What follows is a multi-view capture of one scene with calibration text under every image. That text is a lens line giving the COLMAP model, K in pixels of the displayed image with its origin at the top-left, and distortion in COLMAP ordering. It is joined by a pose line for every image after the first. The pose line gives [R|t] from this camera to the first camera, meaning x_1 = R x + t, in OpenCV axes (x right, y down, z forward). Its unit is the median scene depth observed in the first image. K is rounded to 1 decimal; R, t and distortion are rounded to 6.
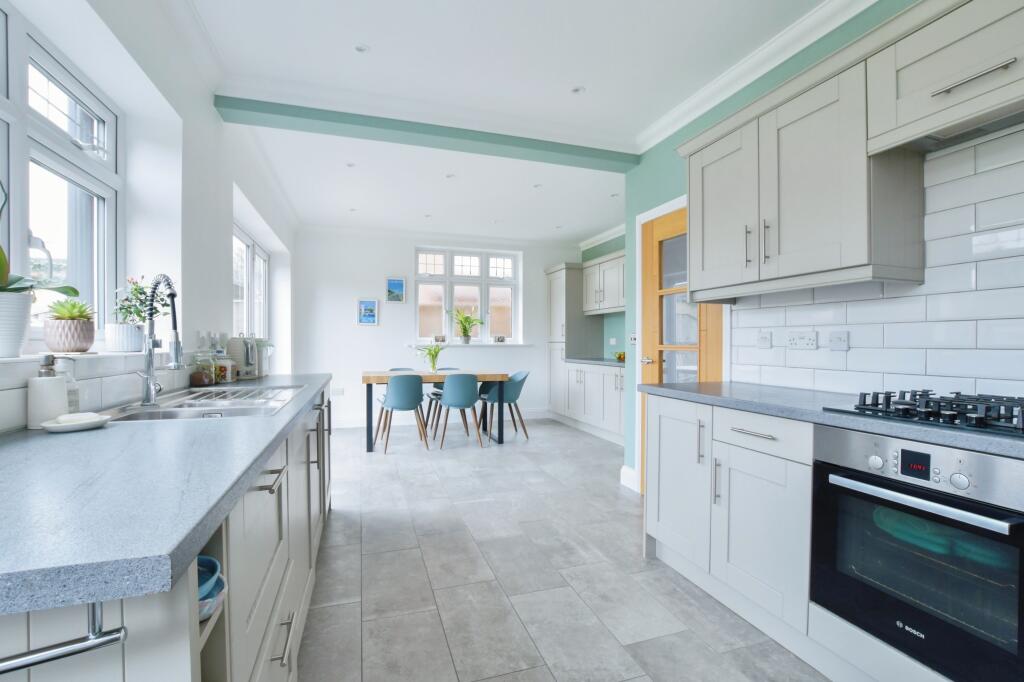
lens RADIAL K [[468.7, 0, 513.7], [0, 468.7, 345.4], [0, 0, 1]] dist [-0.001227, -0.000104]
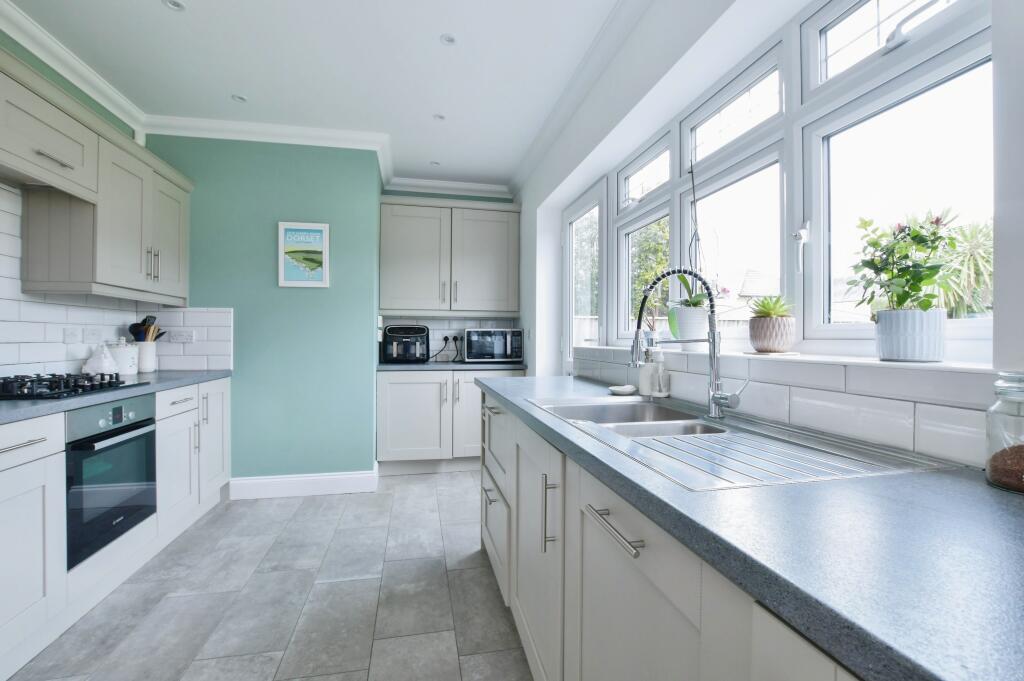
lens RADIAL K [[468.7, 0, 512.0], [0, 468.7, 341.8], [0, 0, 1]] dist [-0.001227, -0.000104]
pose [[-0.992162, 0.002638, 0.124929, -0.534833], [0.002334, 0.999994, -0.002584, 0.012373], [-0.124935, -0.002272, -0.992162, 1.934718]]
